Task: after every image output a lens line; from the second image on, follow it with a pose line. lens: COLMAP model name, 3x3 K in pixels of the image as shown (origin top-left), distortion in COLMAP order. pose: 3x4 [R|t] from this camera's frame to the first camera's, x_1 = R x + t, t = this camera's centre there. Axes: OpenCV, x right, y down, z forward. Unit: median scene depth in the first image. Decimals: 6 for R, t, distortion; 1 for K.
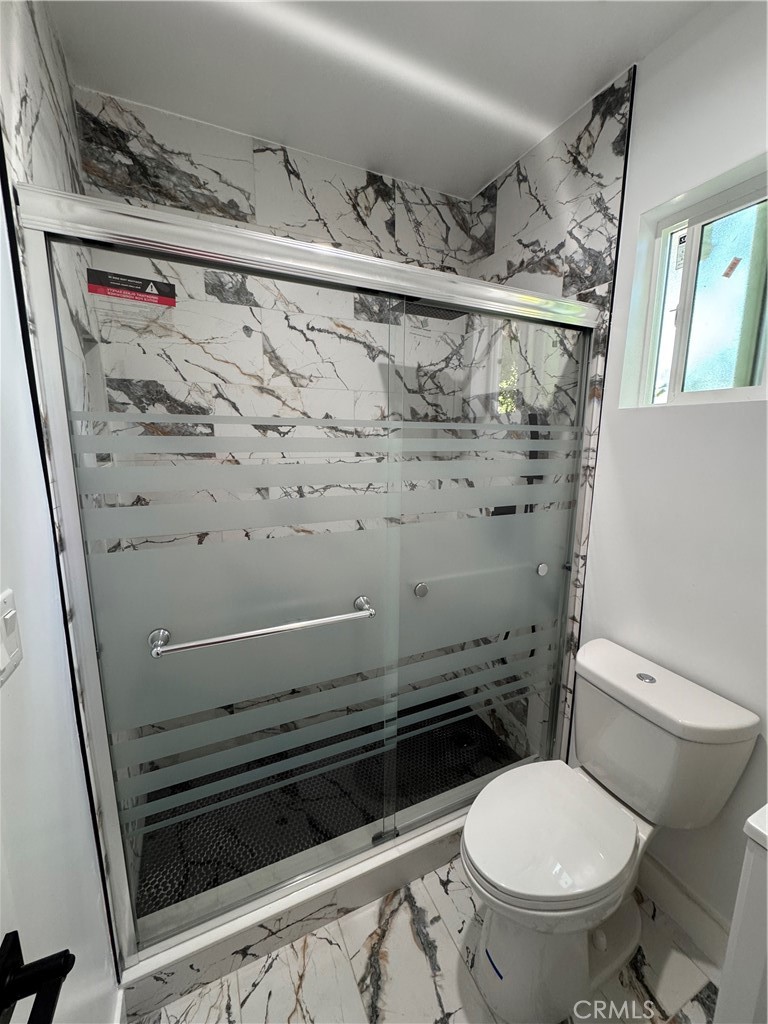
lens RADIAL K [[409.2, 0, 384.0], [0, 409.2, 512.0], [0, 0, 1]] dist [-0.001894, -0.000037]
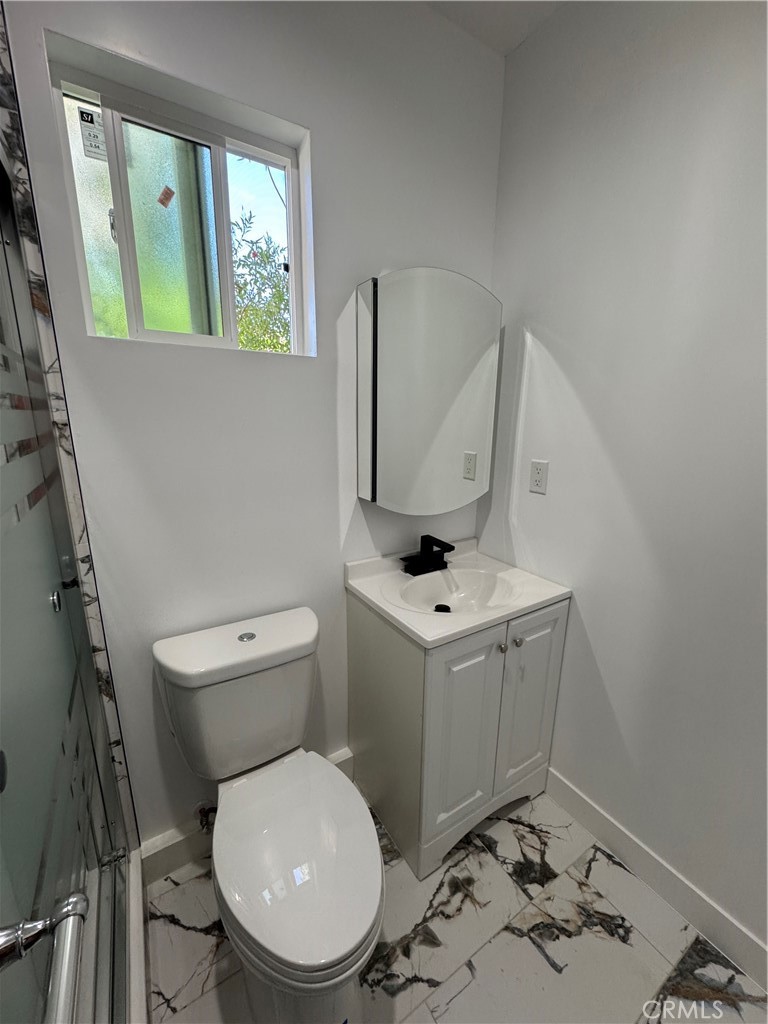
lens RADIAL K [[409.2, 0, 384.0], [0, 409.2, 512.0], [0, 0, 1]] dist [-0.001894, -0.000037]
pose [[-0.120475, -0.238217, 0.963711, -0.206762], [0.170416, 0.951408, 0.256480, -0.053229], [-0.977980, 0.195131, -0.074024, 0.556021]]
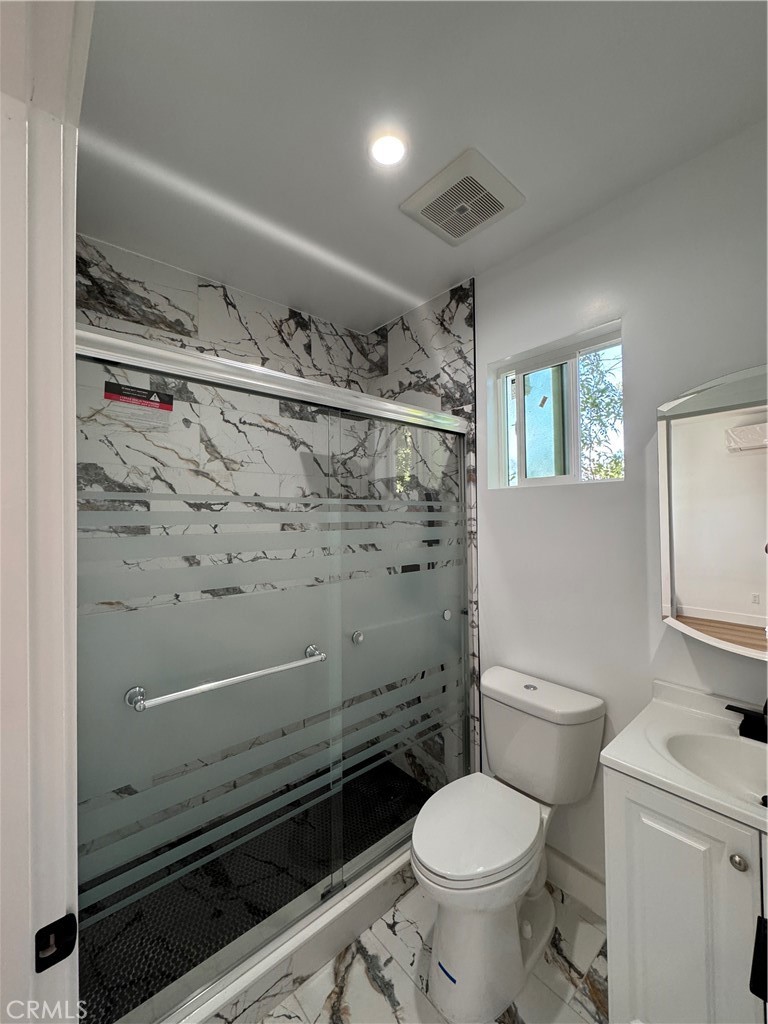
lens RADIAL K [[409.2, 0, 384.0], [0, 409.2, 512.0], [0, 0, 1]] dist [-0.001894, -0.000037]
pose [[0.961065, -0.015177, 0.275906, -0.135142], [0.067631, 0.981041, -0.181617, 0.046613], [-0.267919, 0.193205, 0.943870, -0.182323]]
